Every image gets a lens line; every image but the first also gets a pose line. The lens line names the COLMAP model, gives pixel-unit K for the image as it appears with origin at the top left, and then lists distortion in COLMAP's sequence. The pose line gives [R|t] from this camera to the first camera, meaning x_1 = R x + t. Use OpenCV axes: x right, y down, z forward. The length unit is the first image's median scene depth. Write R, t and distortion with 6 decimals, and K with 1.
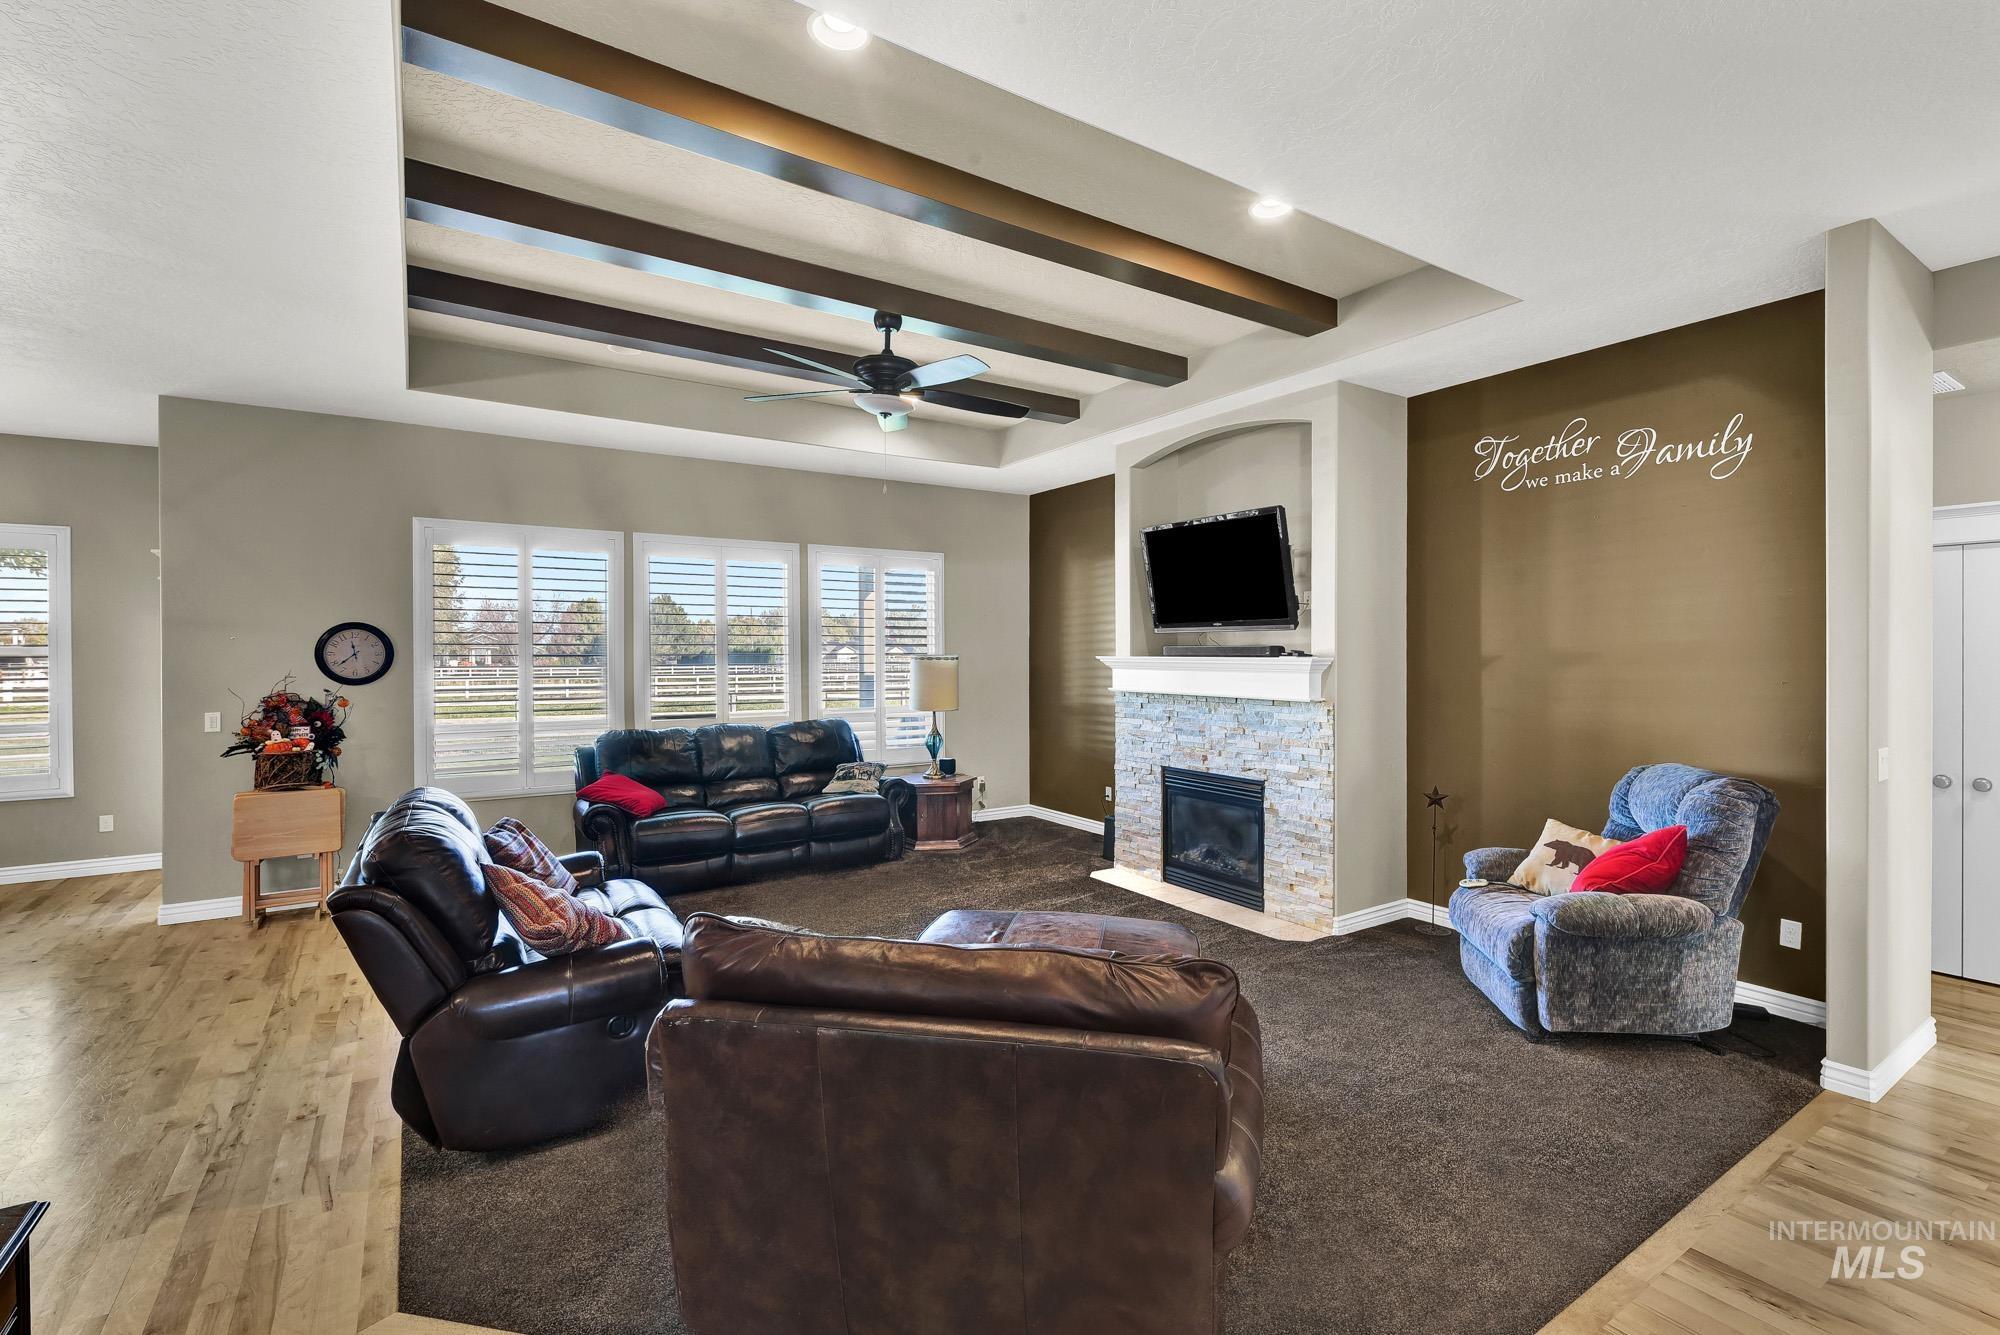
lens RADIAL K [[919.3, 0, 985.3], [0, 919.3, 652.7], [0, 0, 1]] dist [0.002744, -0.000130]
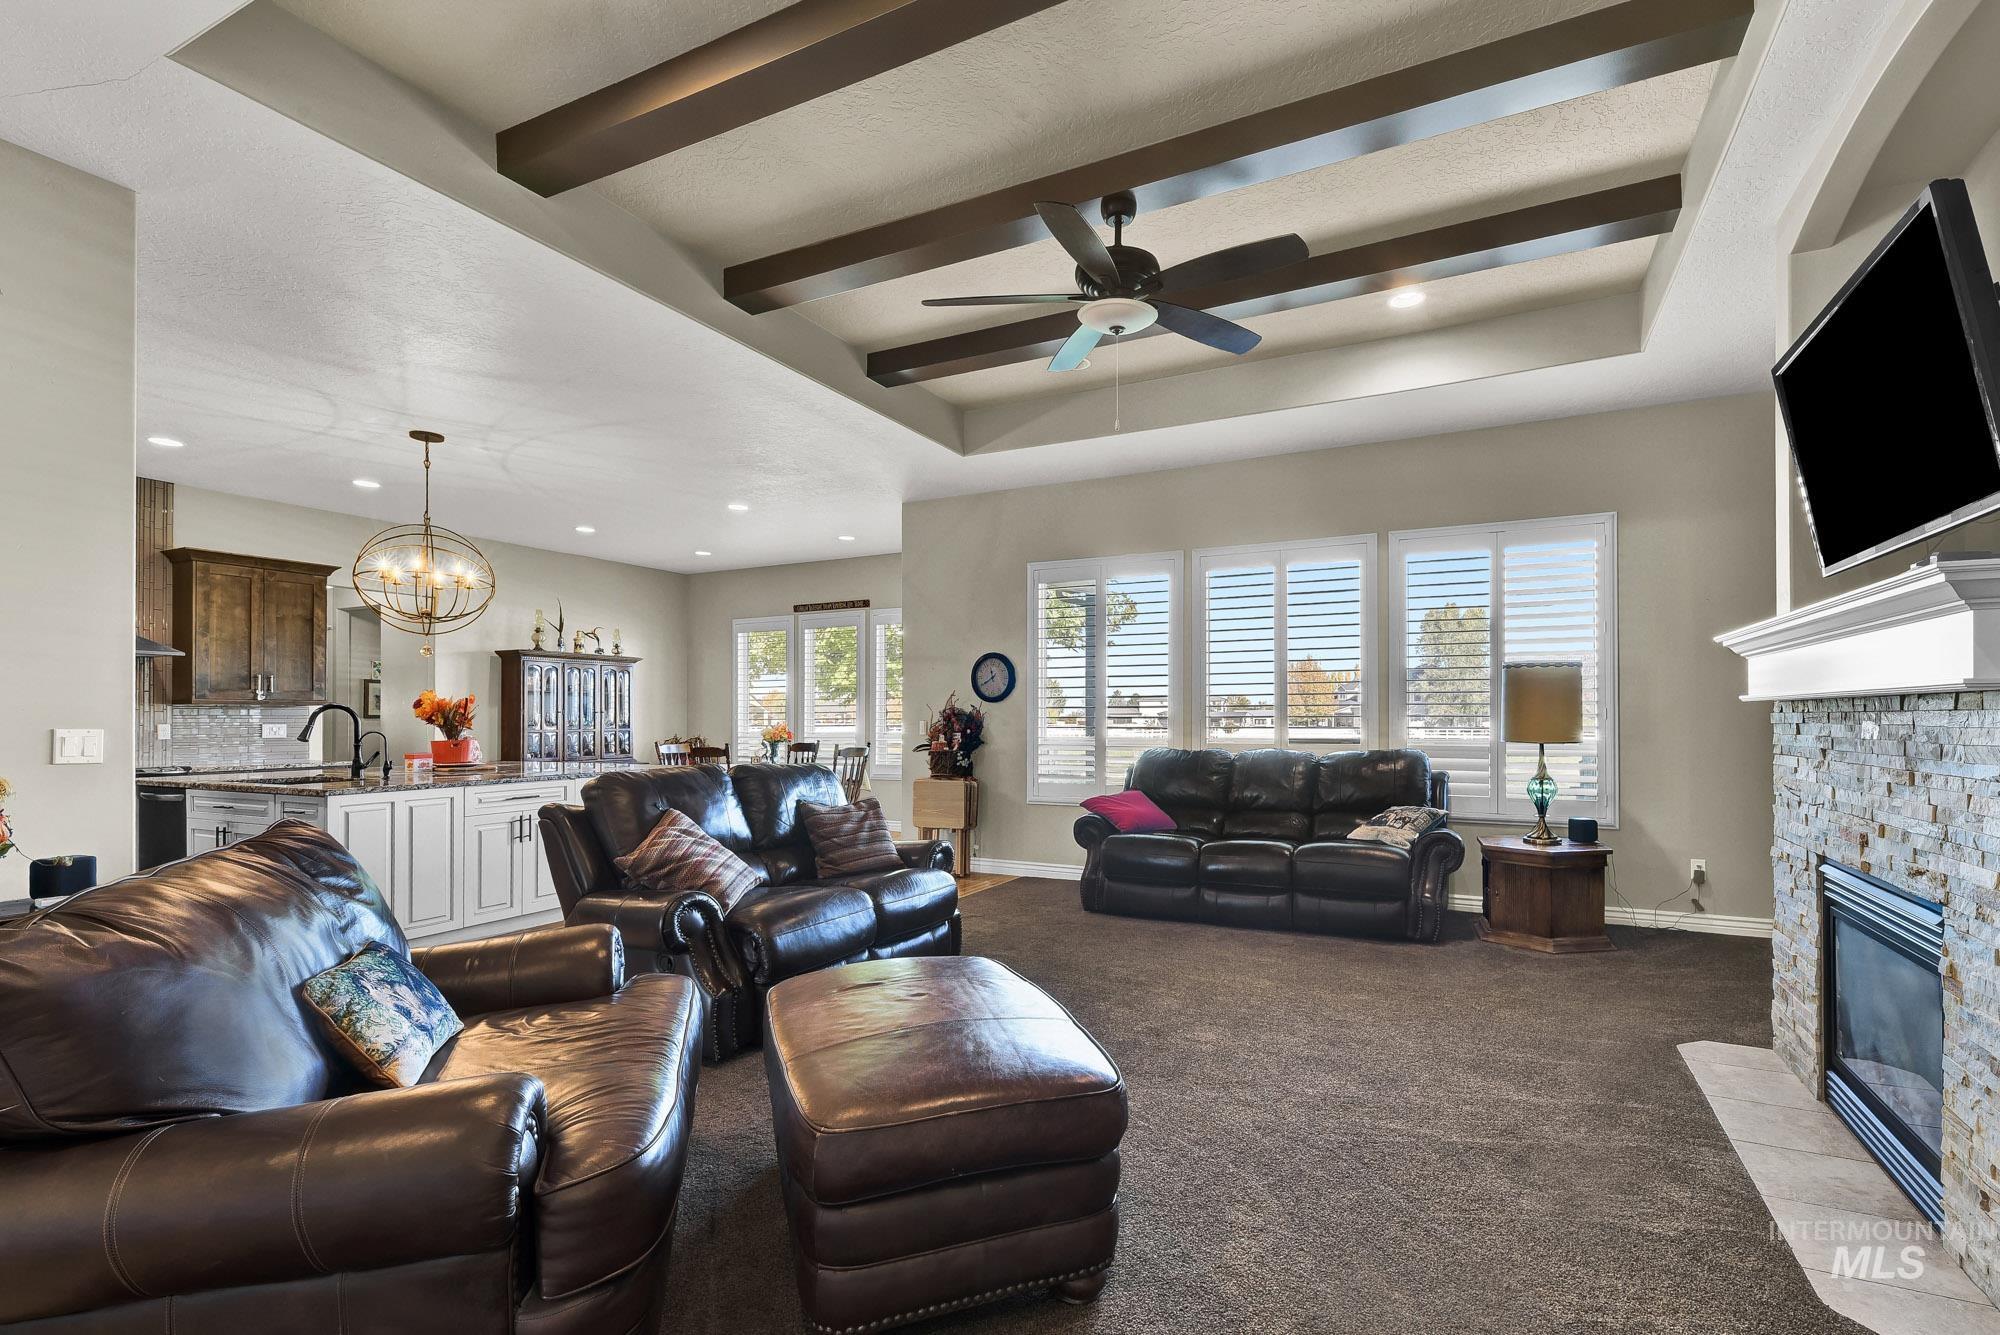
lens RADIAL K [[883.2, 0, 1066.4], [0, 883.2, 710.0], [0, 0, 1]] dist [0.003997, 0.000315]
pose [[0.516735, -0.007756, -0.856110, 0.405910], [-0.000531, 0.999956, -0.009380, 0.056795], [0.856145, 0.005302, 0.516708, 0.459363]]
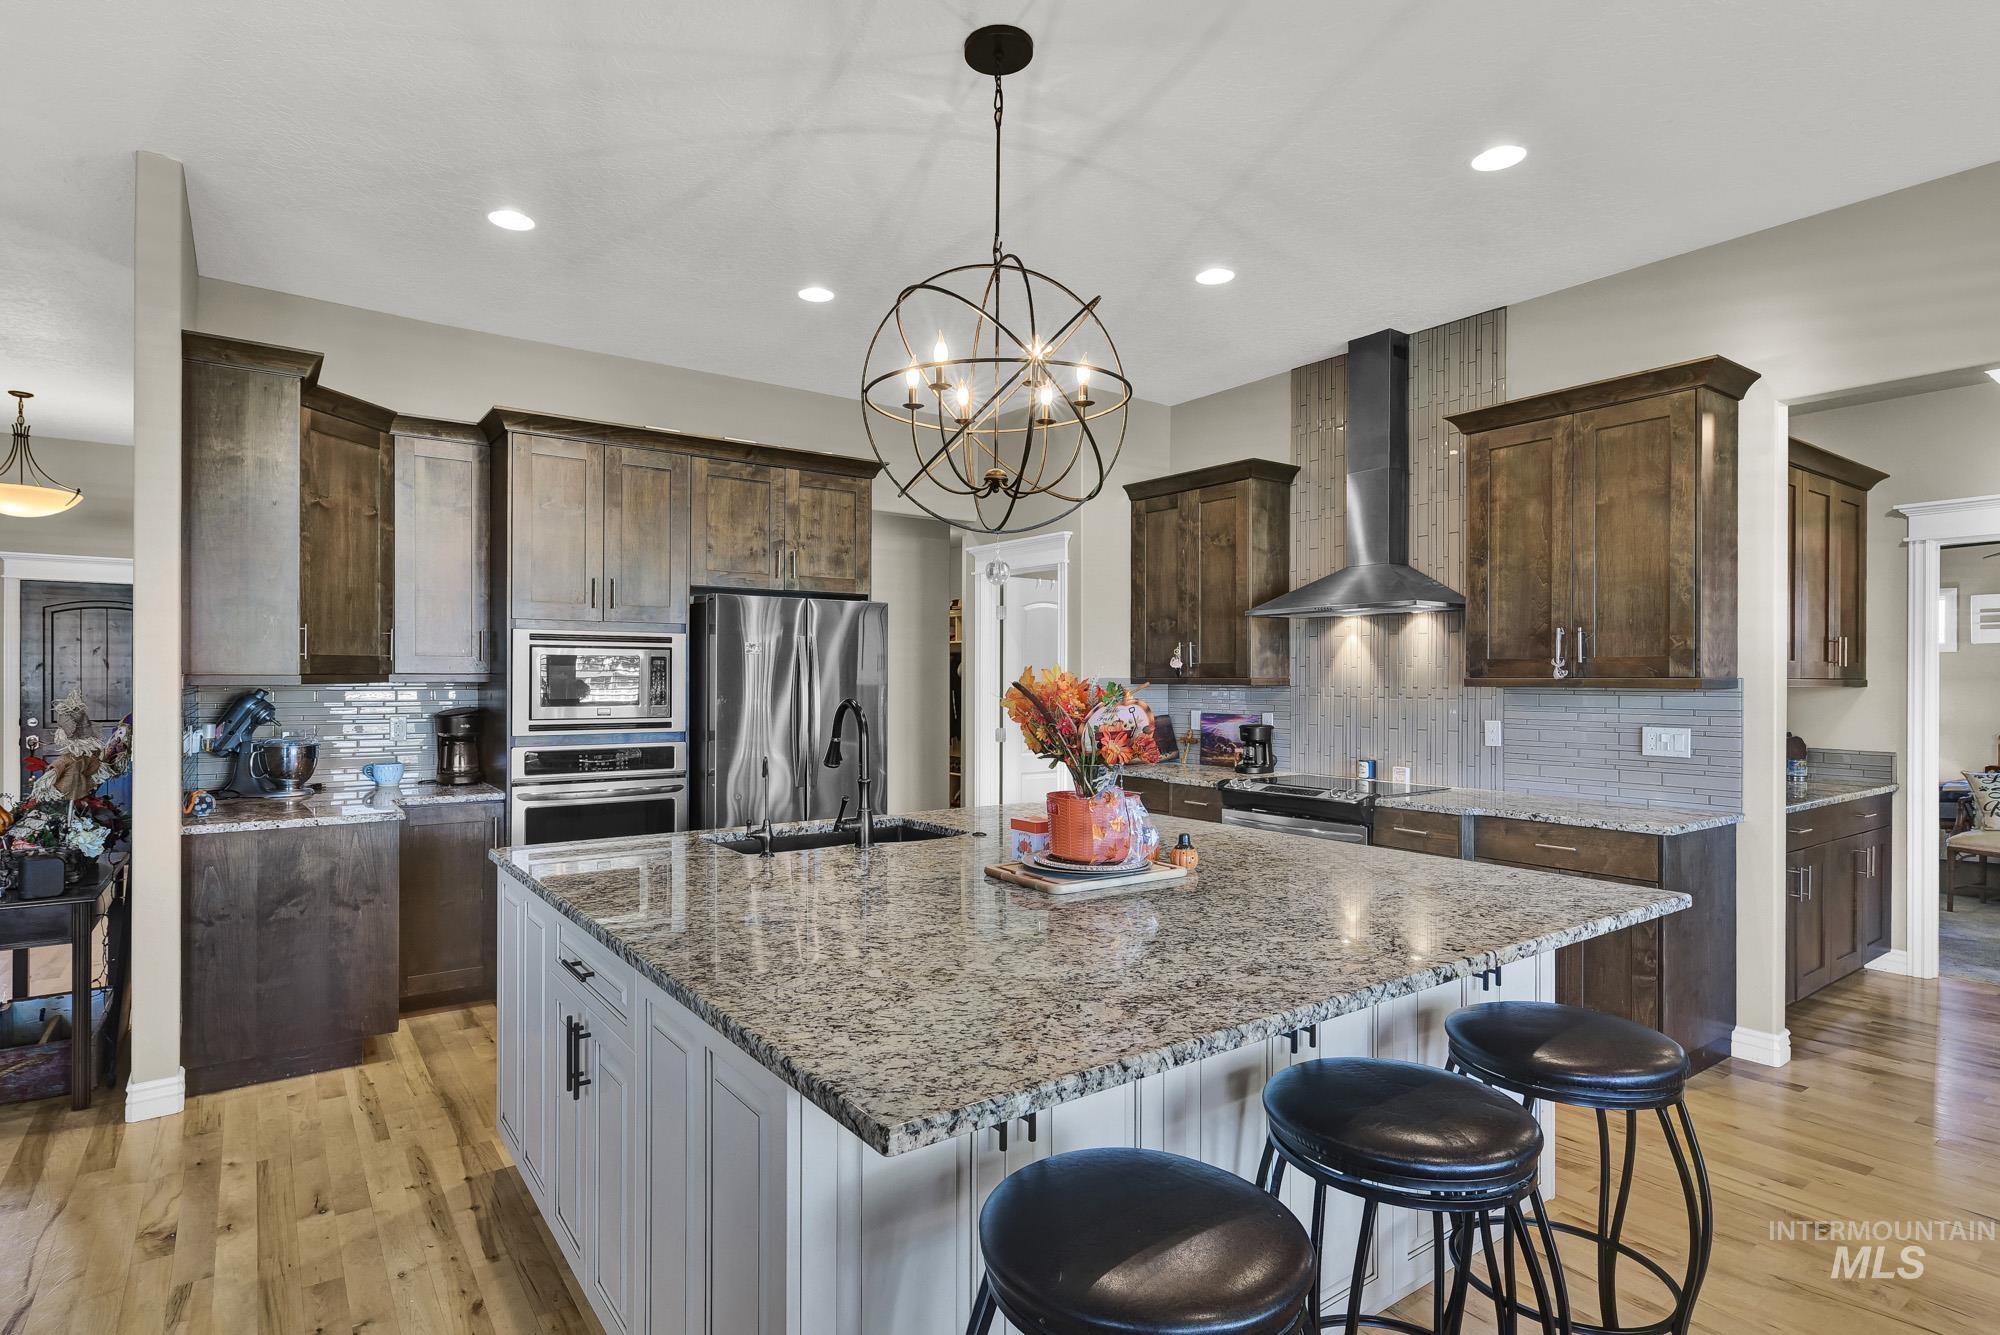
lens RADIAL K [[1007.6, 0, 998.5], [0, 1007.6, 679.3], [0, 0, 1]] dist [0.014467, -0.000308]
pose [[-0.999243, 0.000630, -0.038910, -0.761709], [0.000472, 0.999992, 0.004054, 0.030716], [0.038912, 0.004033, -0.999235, 0.809022]]
